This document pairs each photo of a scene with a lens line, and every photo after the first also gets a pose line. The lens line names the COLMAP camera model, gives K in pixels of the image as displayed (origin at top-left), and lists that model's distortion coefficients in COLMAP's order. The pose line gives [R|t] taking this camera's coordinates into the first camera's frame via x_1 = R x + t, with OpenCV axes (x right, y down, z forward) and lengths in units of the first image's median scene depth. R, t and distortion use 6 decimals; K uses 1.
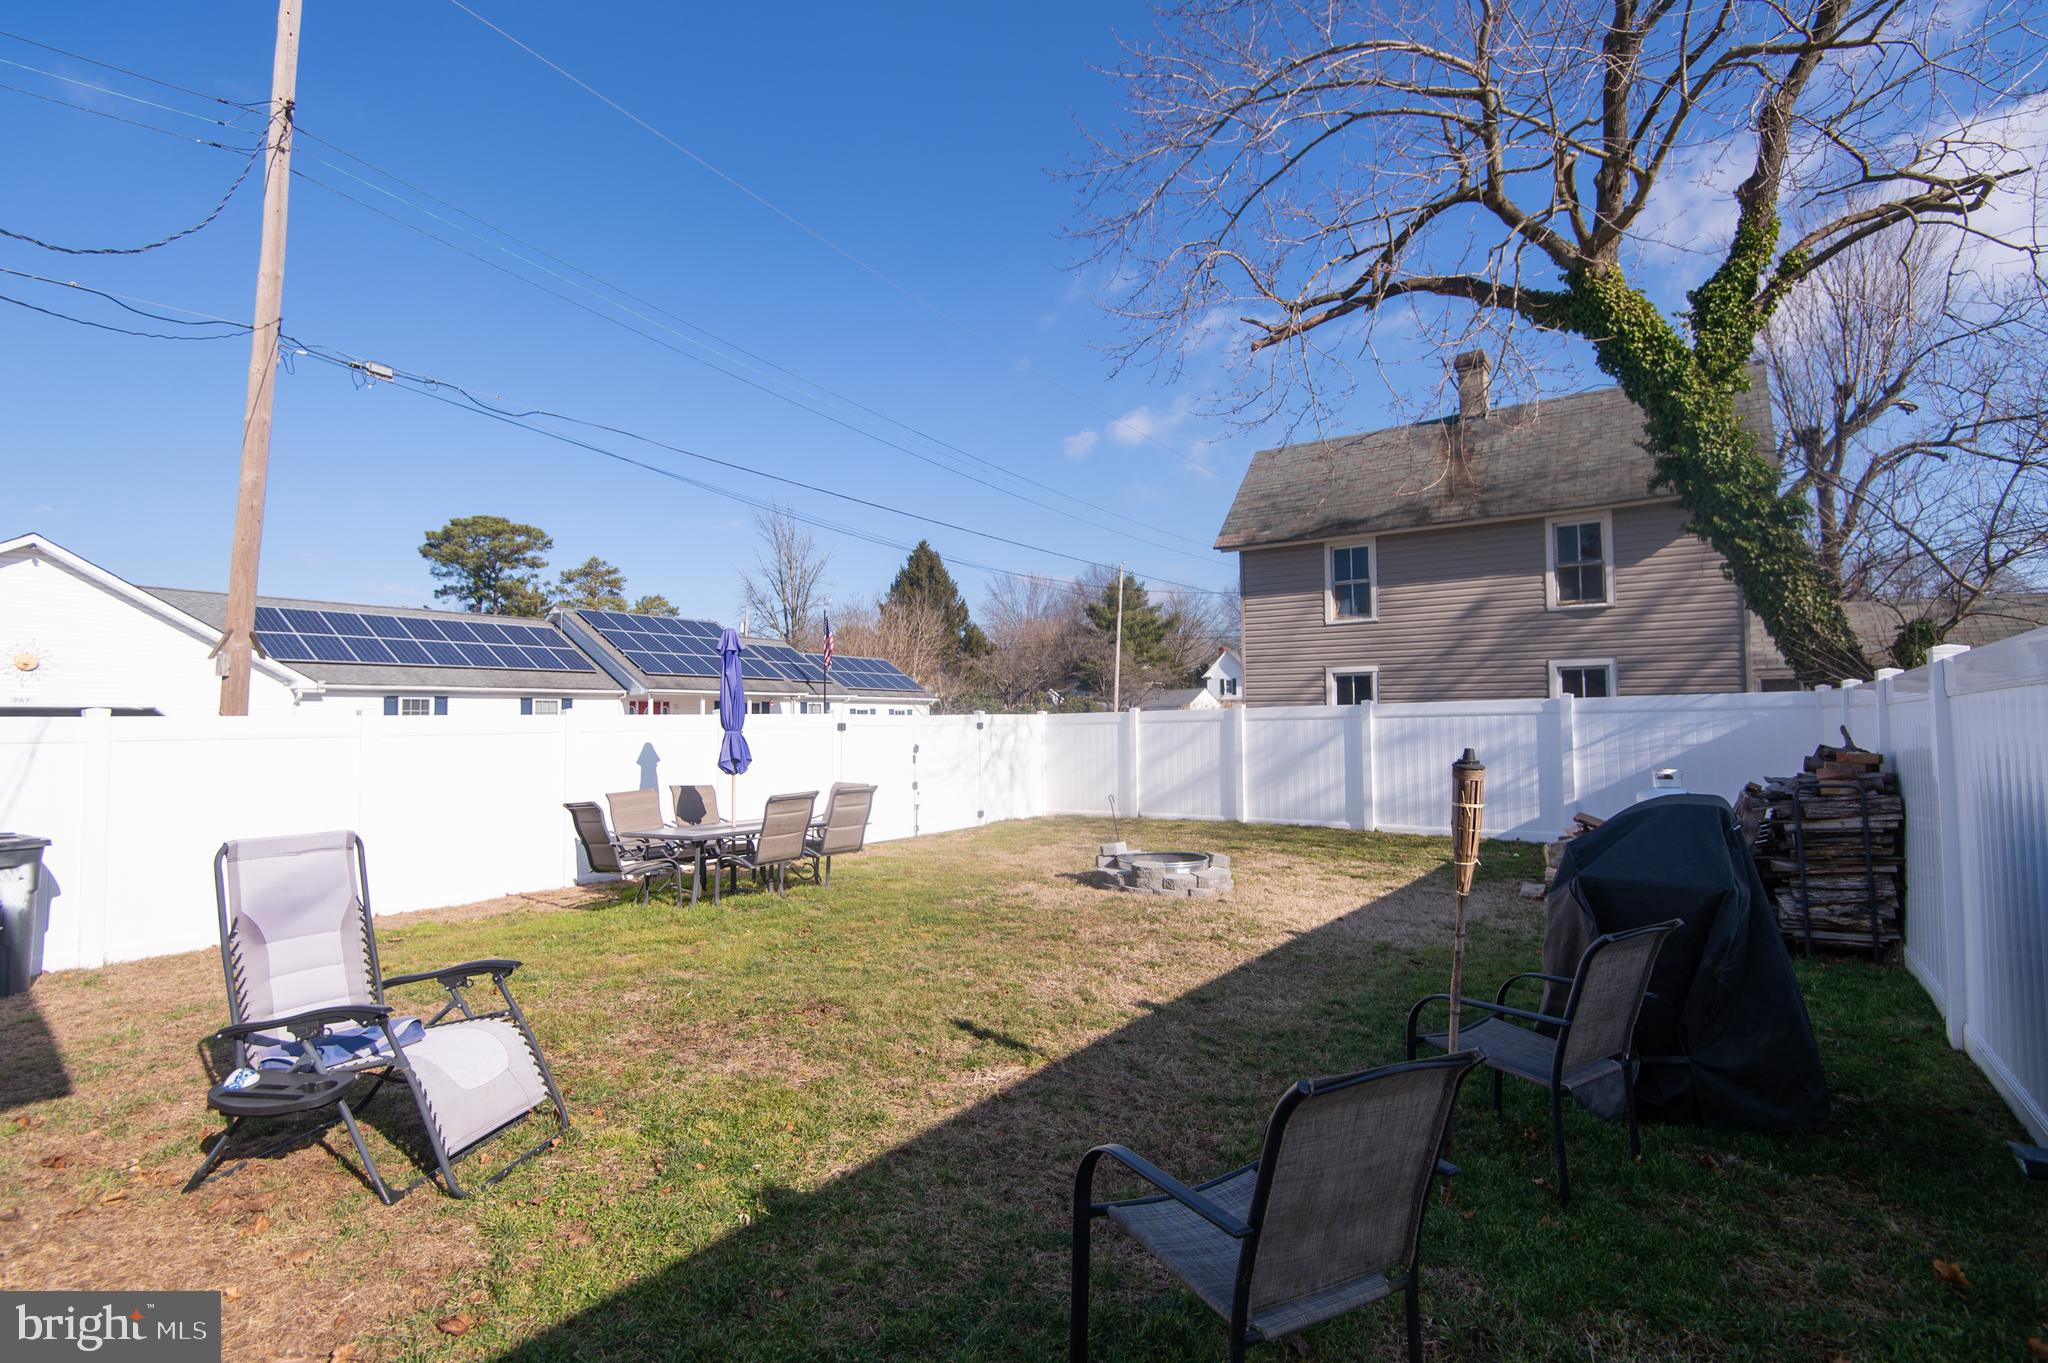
lens RADIAL K [[923.0, 0, 1024.0], [0, 923.0, 681.5], [0, 0, 1]] dist [0.000542, -0.000378]
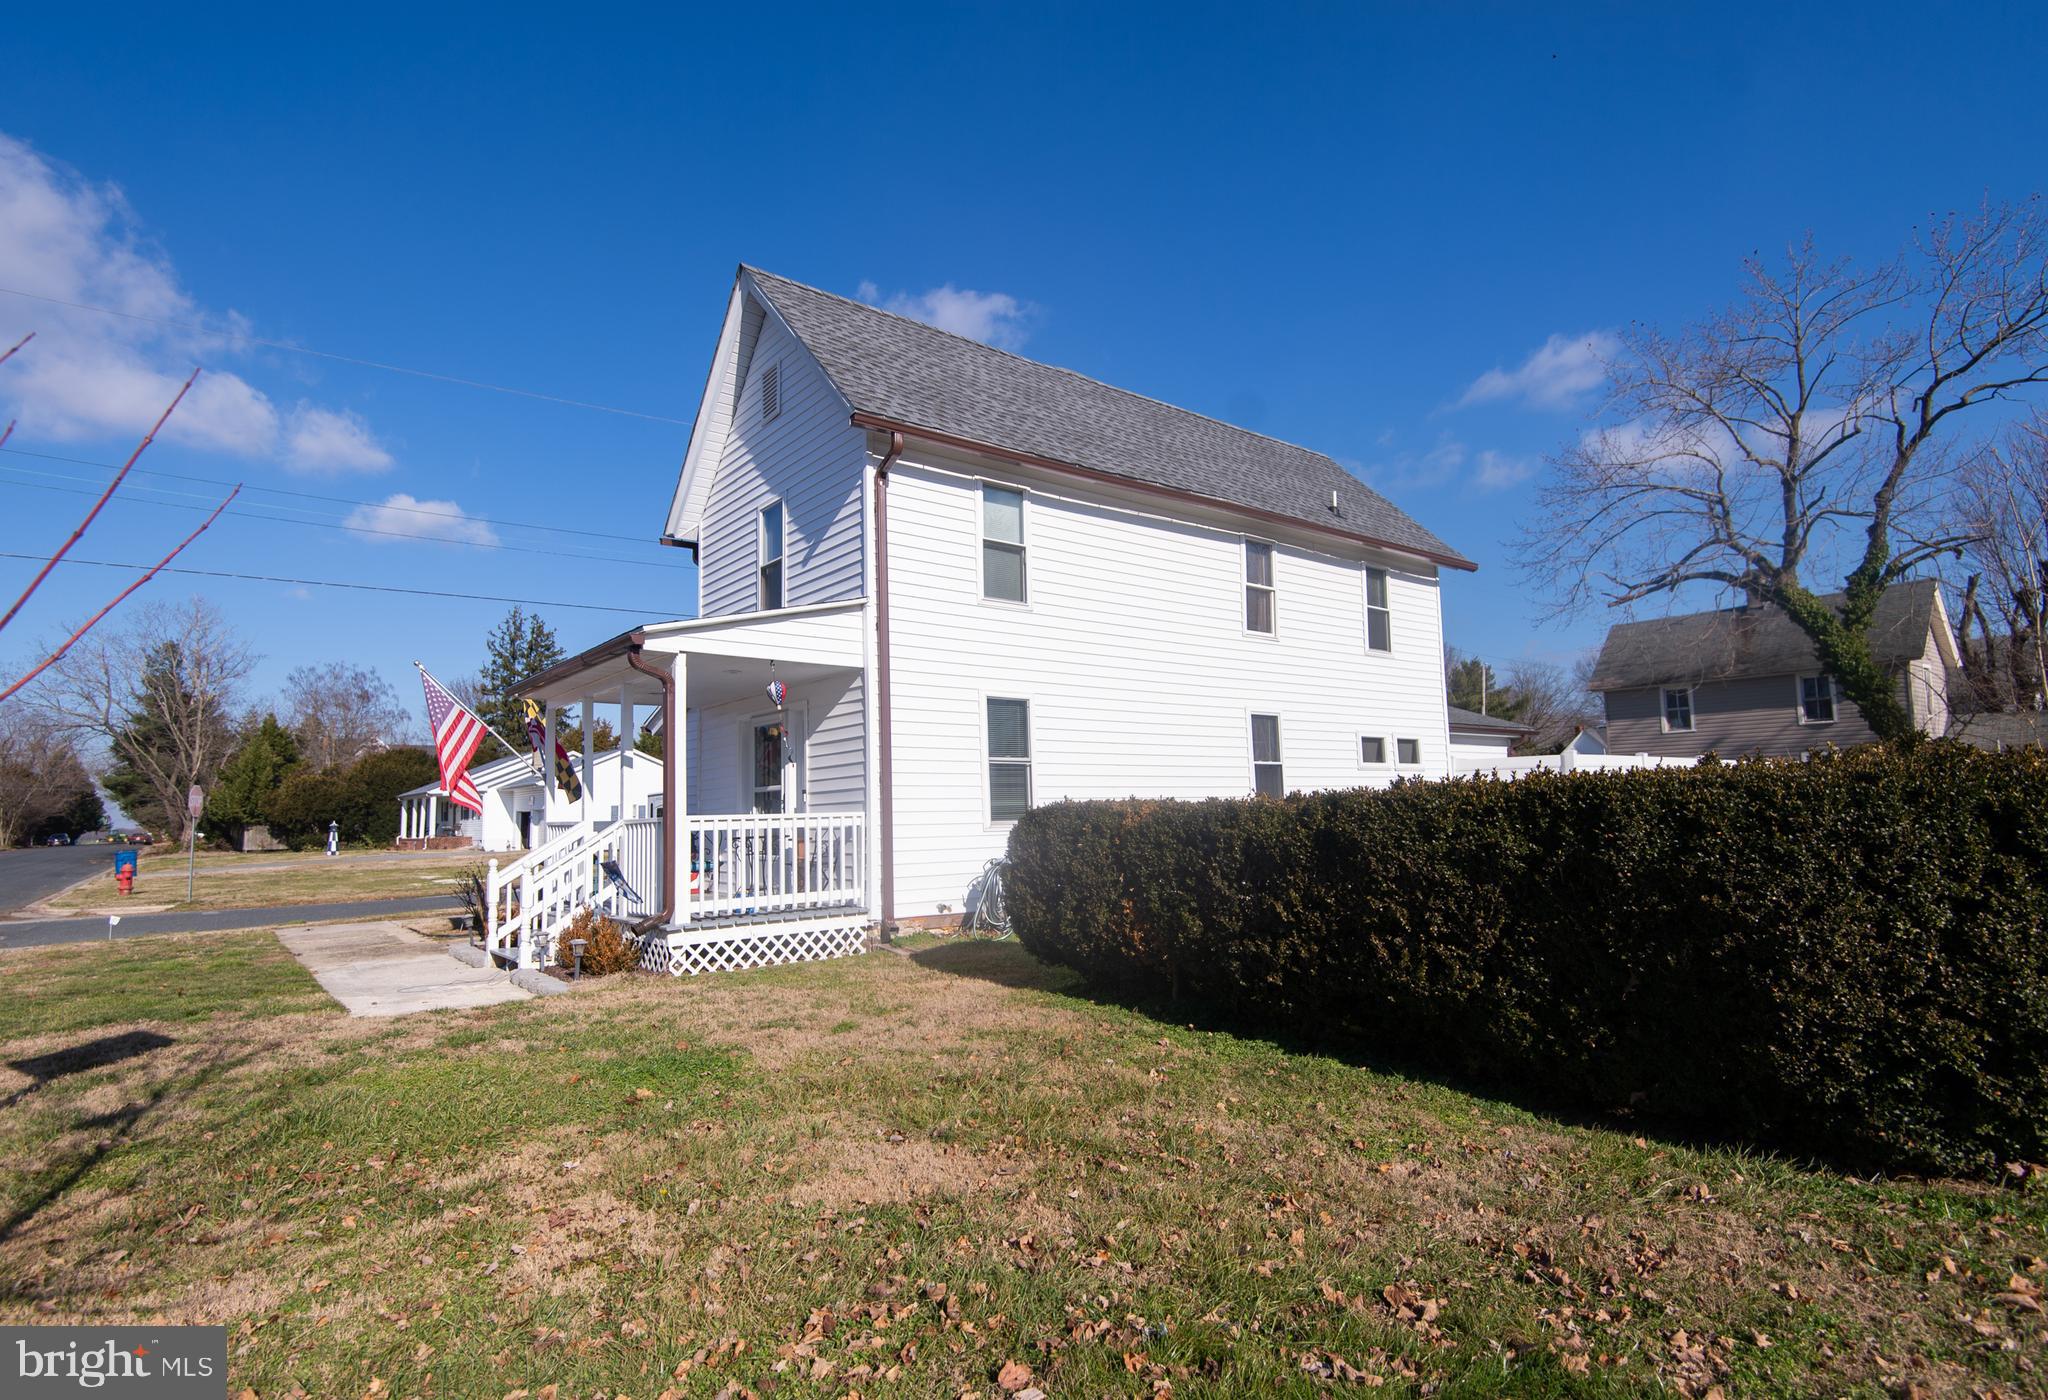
lens RADIAL K [[1024.0, 0, 1023.3], [0, 1024.0, 746.1], [0, 0, 1]] dist [0.000317, 0.000201]
pose [[0.960551, -0.030886, -0.276383, -0.312316], [0.024641, 0.999357, -0.026041, -0.021247], [0.277010, 0.018204, 0.960695, -1.255251]]
